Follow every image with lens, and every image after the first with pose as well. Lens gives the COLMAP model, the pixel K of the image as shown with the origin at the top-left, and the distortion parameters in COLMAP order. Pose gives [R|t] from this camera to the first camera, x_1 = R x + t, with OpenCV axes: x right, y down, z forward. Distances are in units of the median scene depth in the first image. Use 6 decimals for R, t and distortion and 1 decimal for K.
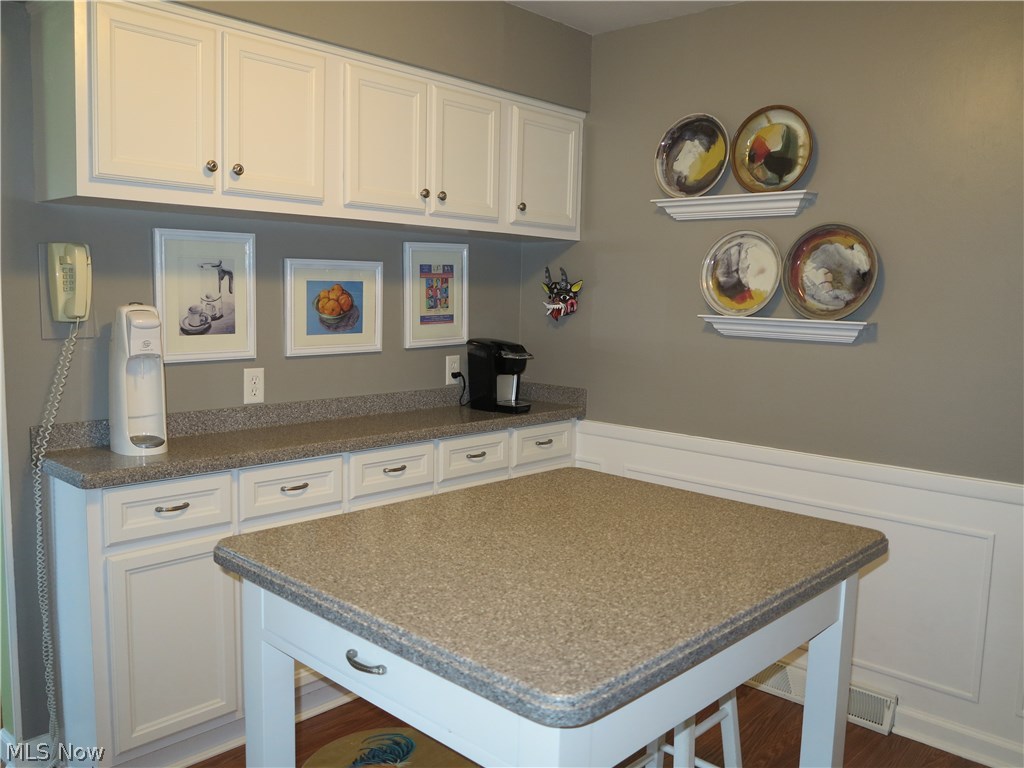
lens RADIAL K [[846.1, 0, 511.8], [0, 846.1, 385.8], [0, 0, 1]] dist [-0.001907, -0.000144]
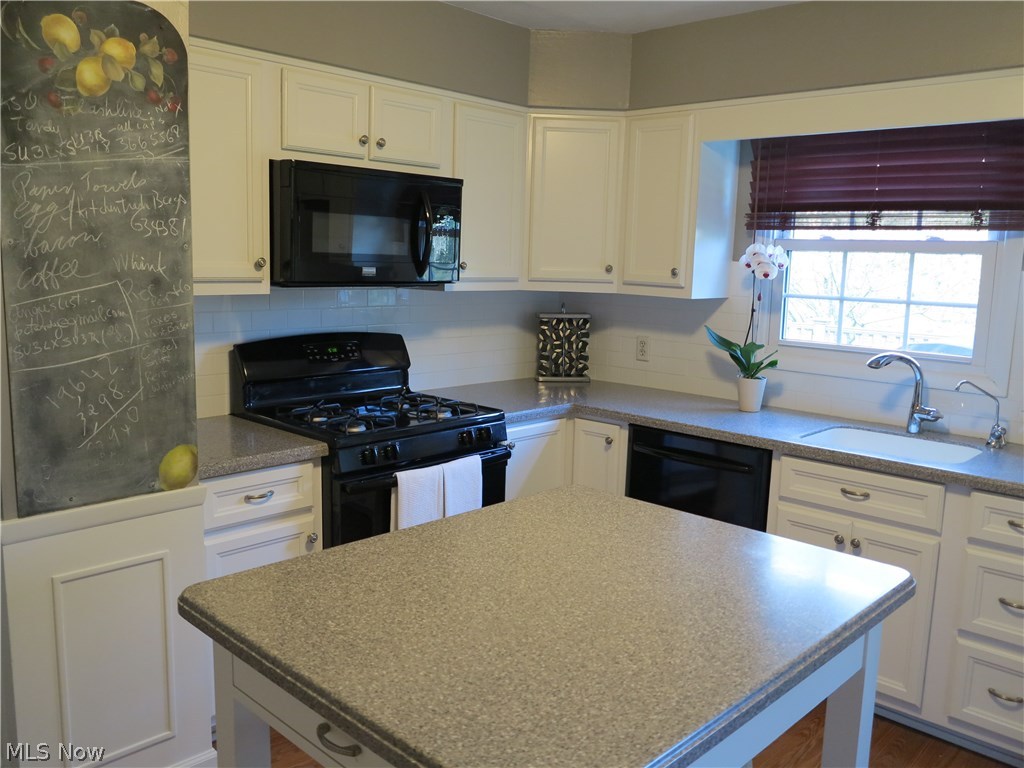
lens RADIAL K [[846.1, 0, 512.5], [0, 846.1, 384.6], [0, 0, 1]] dist [-0.001907, -0.000144]
pose [[-0.998462, -0.055216, 0.004968, 0.149993], [-0.052060, 0.964632, 0.258409, -0.291274], [-0.019060, 0.257753, -0.966023, 2.048111]]
